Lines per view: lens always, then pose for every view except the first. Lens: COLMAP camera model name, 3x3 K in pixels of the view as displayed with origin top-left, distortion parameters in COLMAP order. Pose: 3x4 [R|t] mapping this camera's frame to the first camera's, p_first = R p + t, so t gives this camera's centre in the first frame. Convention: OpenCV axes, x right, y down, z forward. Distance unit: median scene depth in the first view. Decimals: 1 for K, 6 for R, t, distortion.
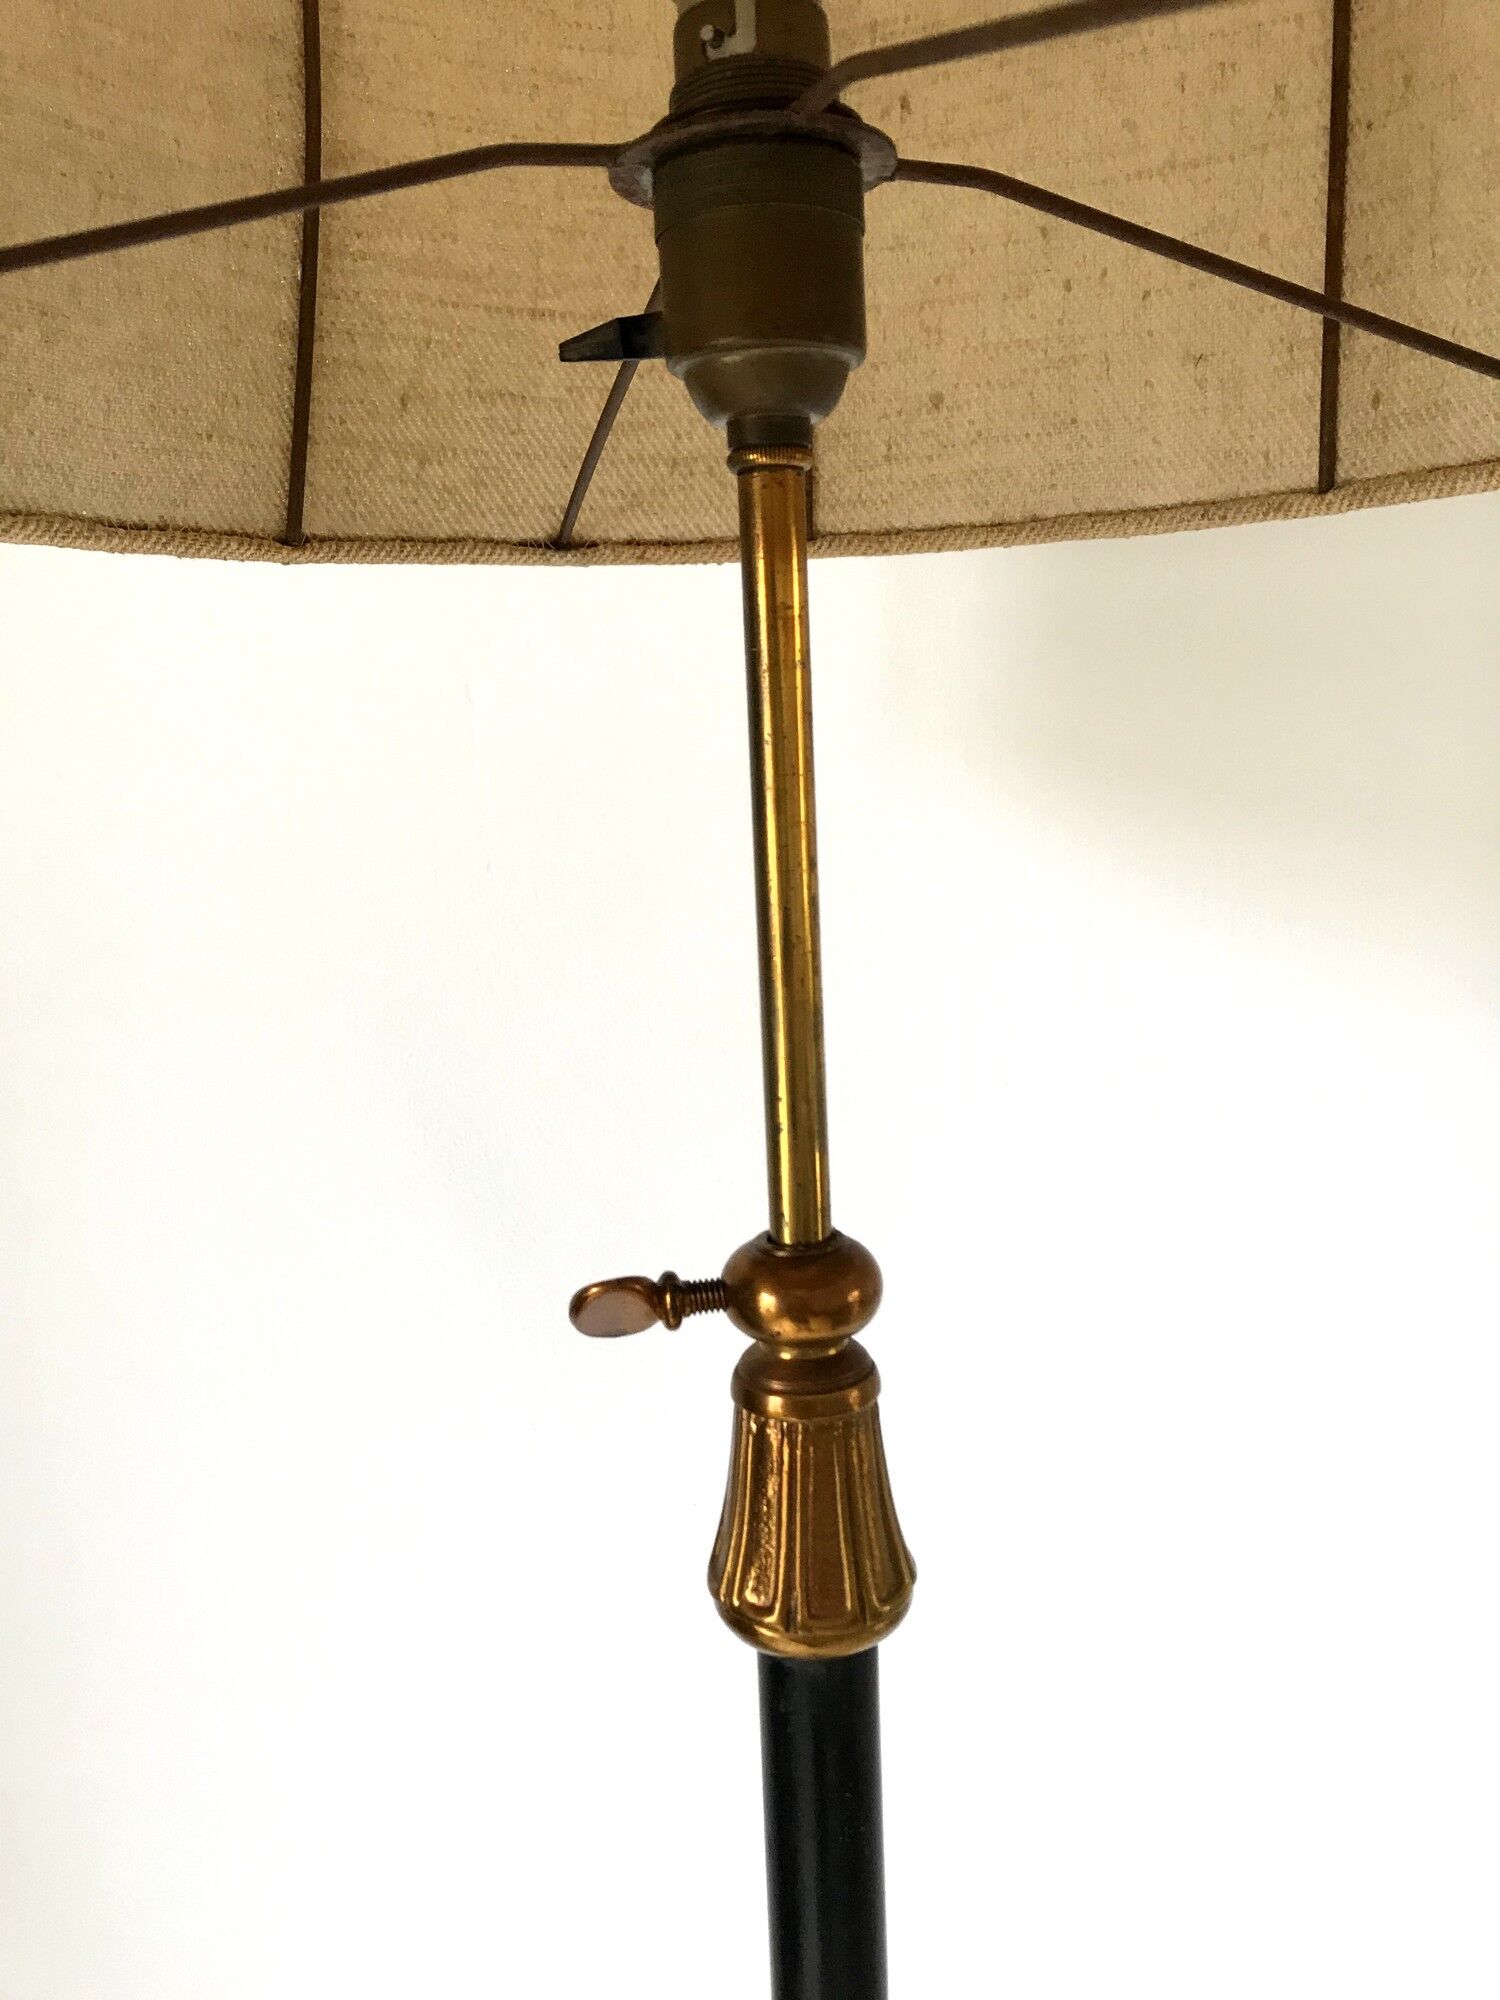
lens RADIAL K [[1666.9, 0, 737.6], [0, 1666.9, 988.0], [0, 0, 1]] dist [0.009897, -0.026076]
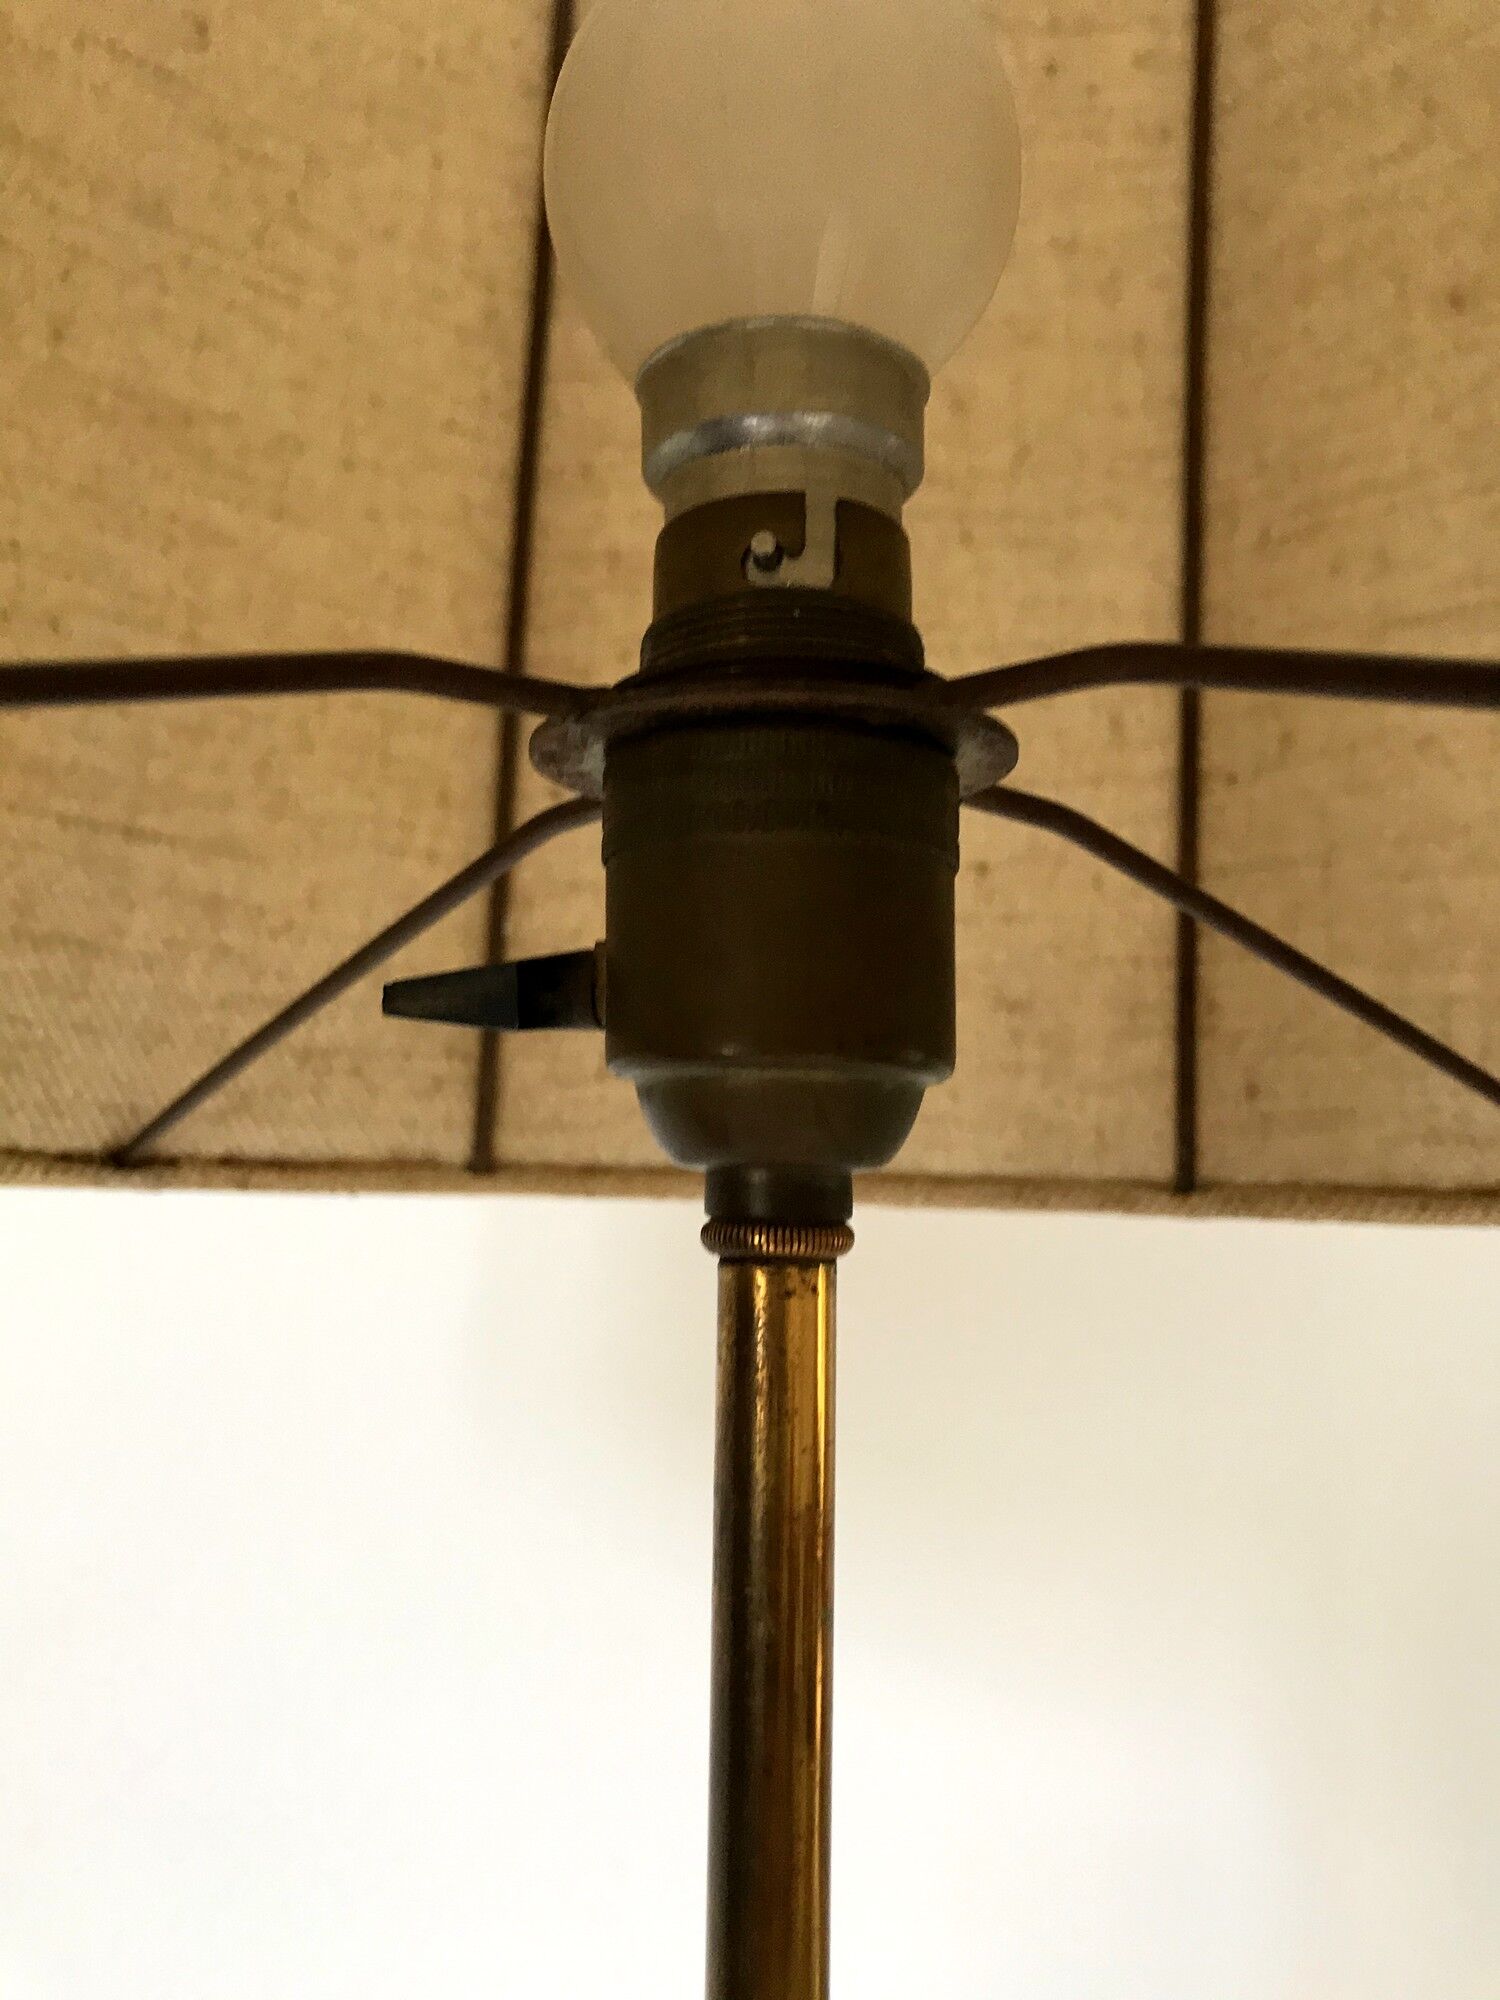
lens RADIAL K [[1666.9, 0, 744.5], [0, 1666.9, 983.8], [0, 0, 1]] dist [0.009897, -0.026076]
pose [[0.925393, 0.103994, 0.364462, -0.139024], [-0.000817, 0.962165, -0.272465, -0.167702], [-0.379008, 0.251840, 0.890466, 0.329092]]
